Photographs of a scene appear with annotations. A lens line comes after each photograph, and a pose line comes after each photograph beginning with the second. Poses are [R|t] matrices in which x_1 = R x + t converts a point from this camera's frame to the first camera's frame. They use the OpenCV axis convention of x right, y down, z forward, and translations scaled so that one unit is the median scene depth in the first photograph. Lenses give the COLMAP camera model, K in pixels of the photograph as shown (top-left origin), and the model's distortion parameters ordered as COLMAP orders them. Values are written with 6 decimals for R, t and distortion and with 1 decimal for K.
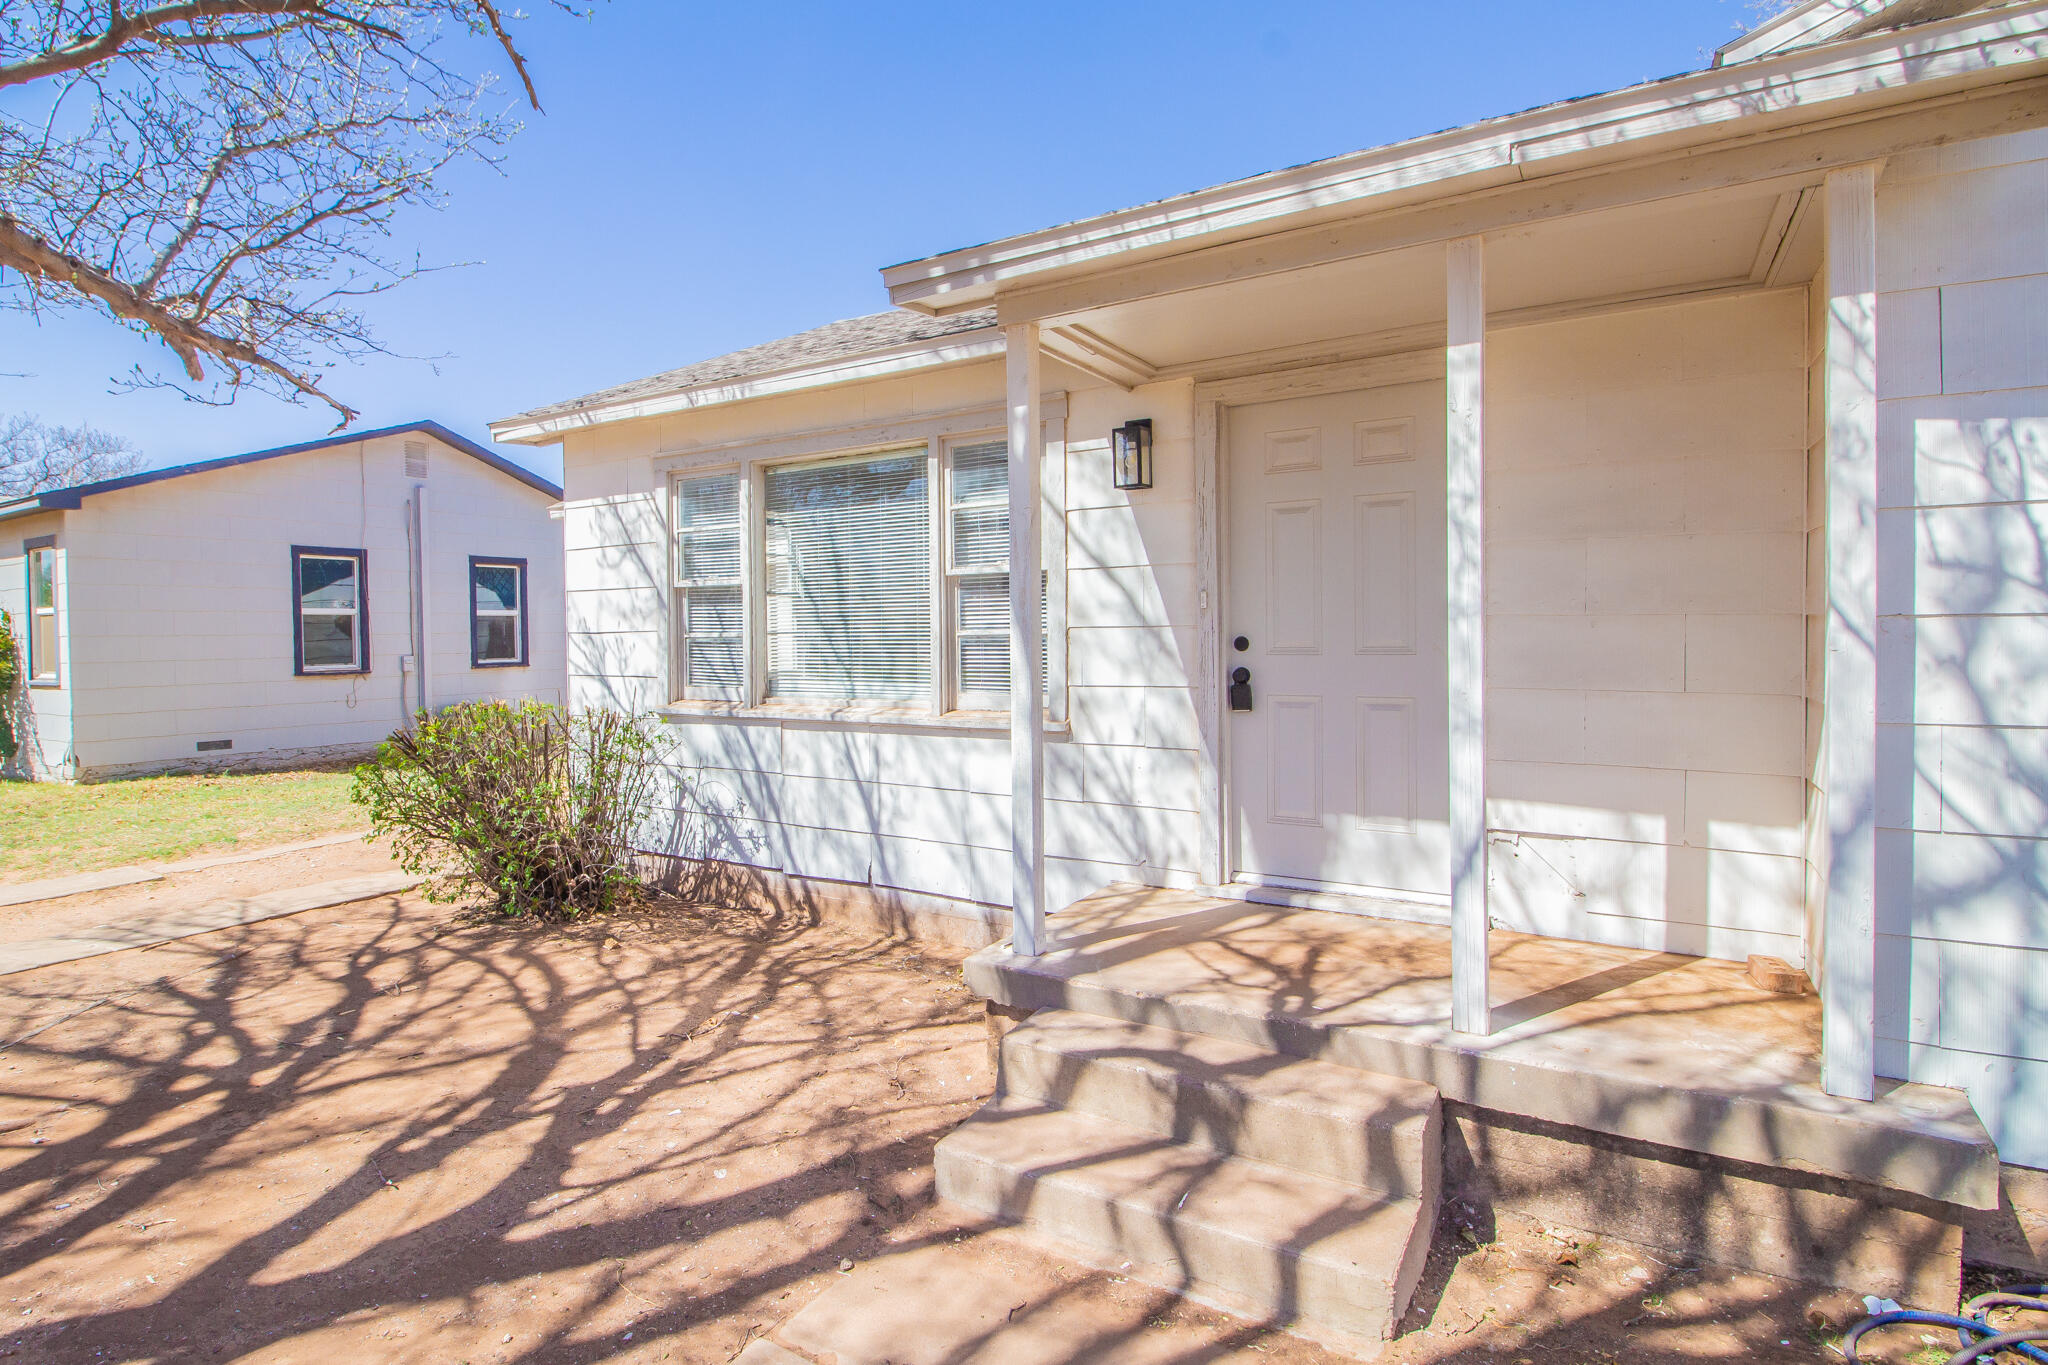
lens RADIAL K [[1011.1, 0, 1056.1], [0, 1011.1, 667.4], [0, 0, 1]] dist [0.001135, 0.000277]
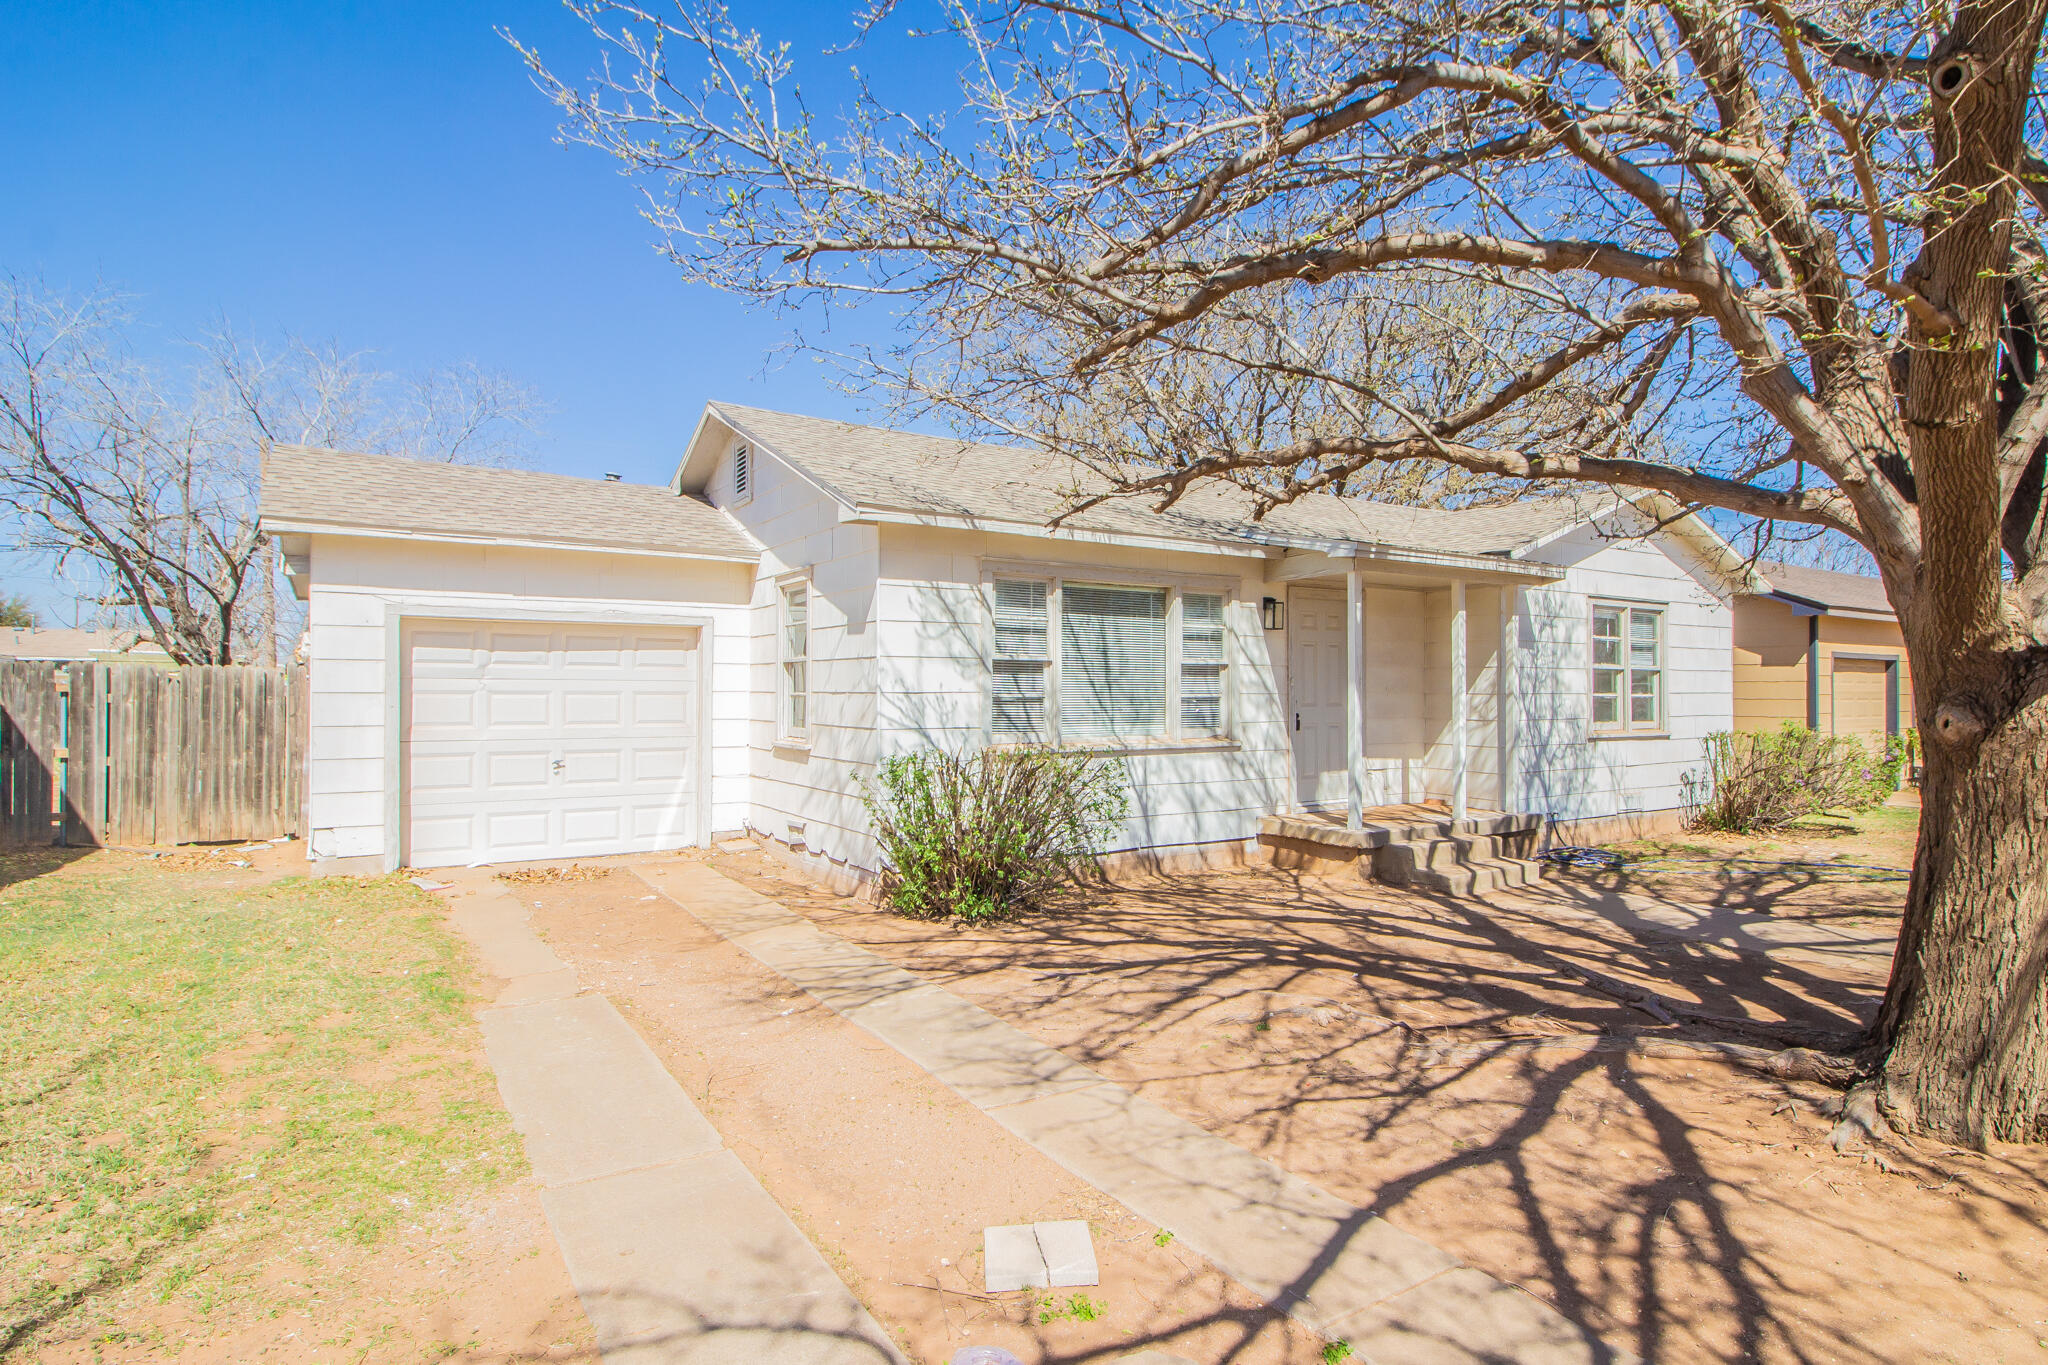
lens RADIAL K [[1011.1, 0, 1056.1], [0, 1011.1, 667.4], [0, 0, 1]] dist [0.001135, 0.000277]
pose [[0.450568, 0.026900, 0.892337, -1.801317], [0.019657, 0.999005, -0.040041, -0.015450], [-0.892526, 0.035582, 0.449591, 0.390843]]
